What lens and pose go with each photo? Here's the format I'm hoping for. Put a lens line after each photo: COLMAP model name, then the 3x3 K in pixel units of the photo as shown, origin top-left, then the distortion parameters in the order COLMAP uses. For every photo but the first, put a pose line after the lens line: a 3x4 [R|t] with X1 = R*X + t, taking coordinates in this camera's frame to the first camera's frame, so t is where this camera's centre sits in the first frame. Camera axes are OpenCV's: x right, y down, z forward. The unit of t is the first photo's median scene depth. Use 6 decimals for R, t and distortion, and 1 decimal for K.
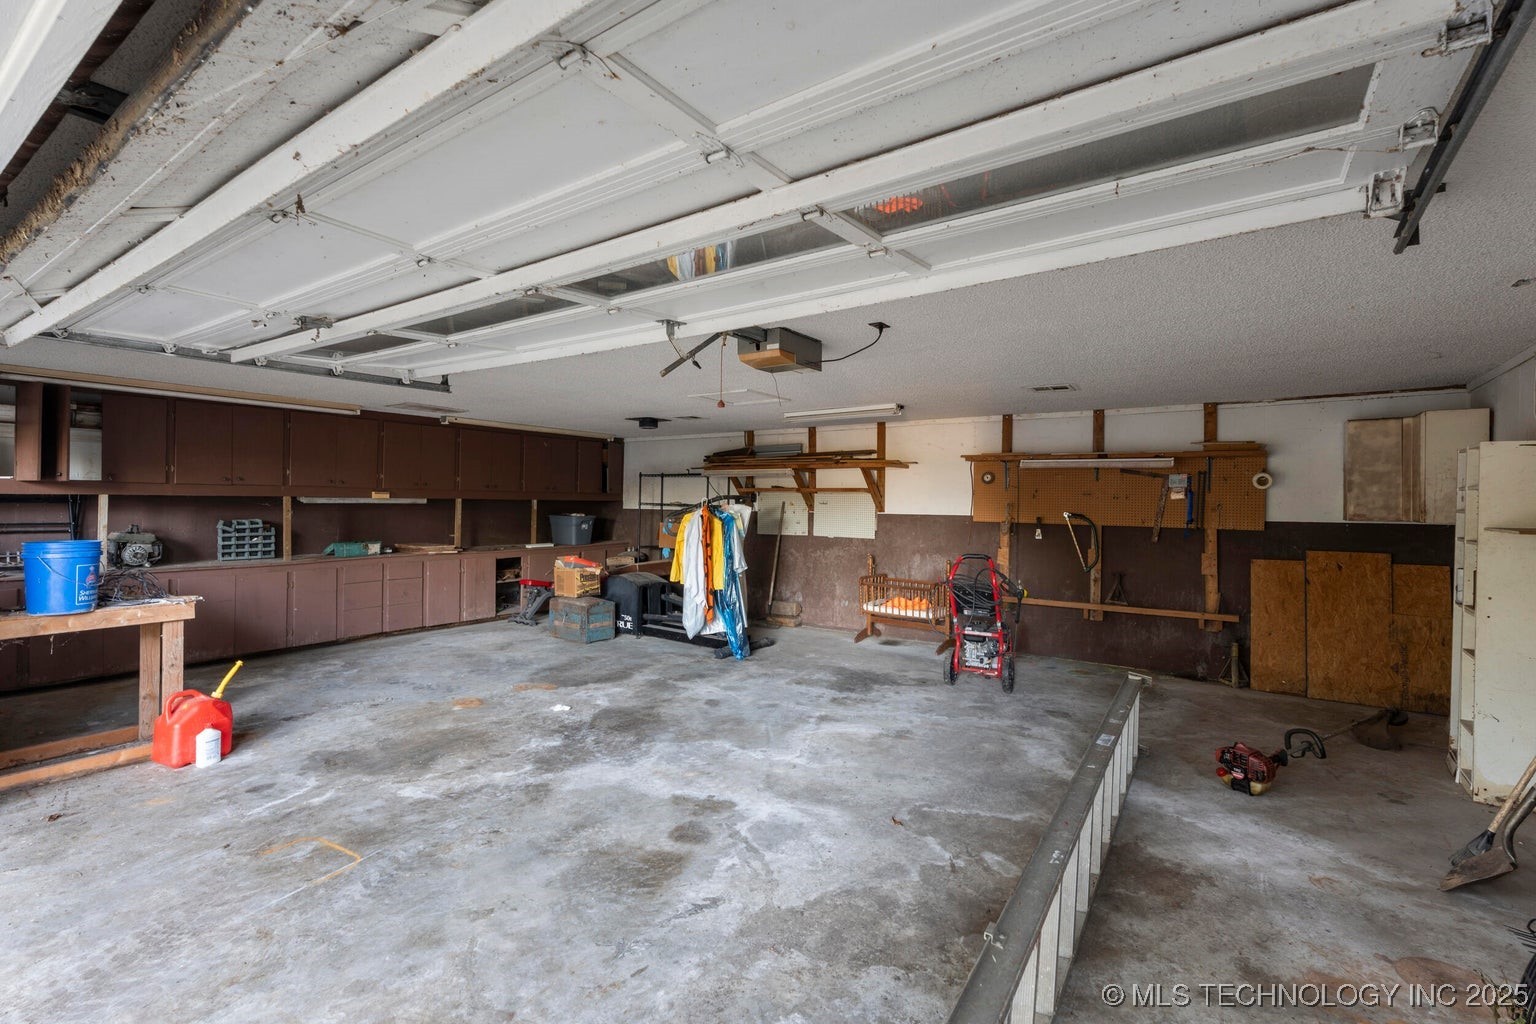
lens RADIAL K [[683.9, 0, 768.1], [0, 683.9, 505.9], [0, 0, 1]] dist [0.004085, -0.002341]
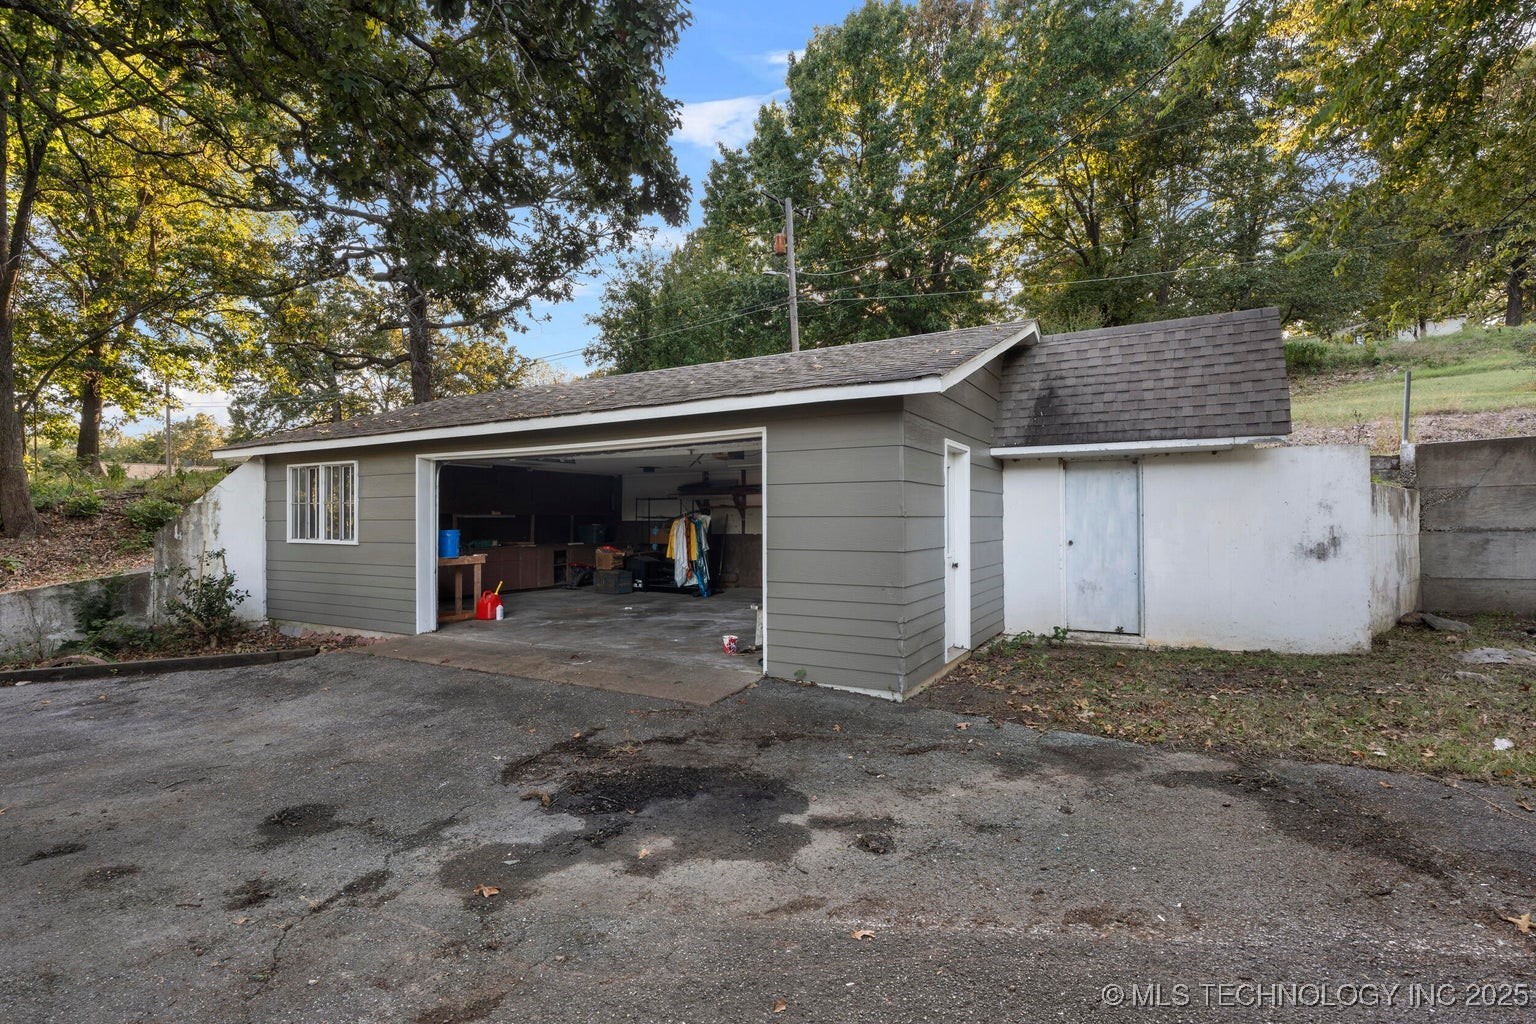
lens RADIAL K [[714.3, 0, 769.0], [0, 714.3, 521.9], [0, 0, 1]] dist [-0.010772, -0.000468]
pose [[0.995789, -0.014808, 0.090474, -0.041639], [0.015214, 0.999877, -0.003794, 0.026124], [-0.090407, 0.005154, 0.995892, -0.927435]]
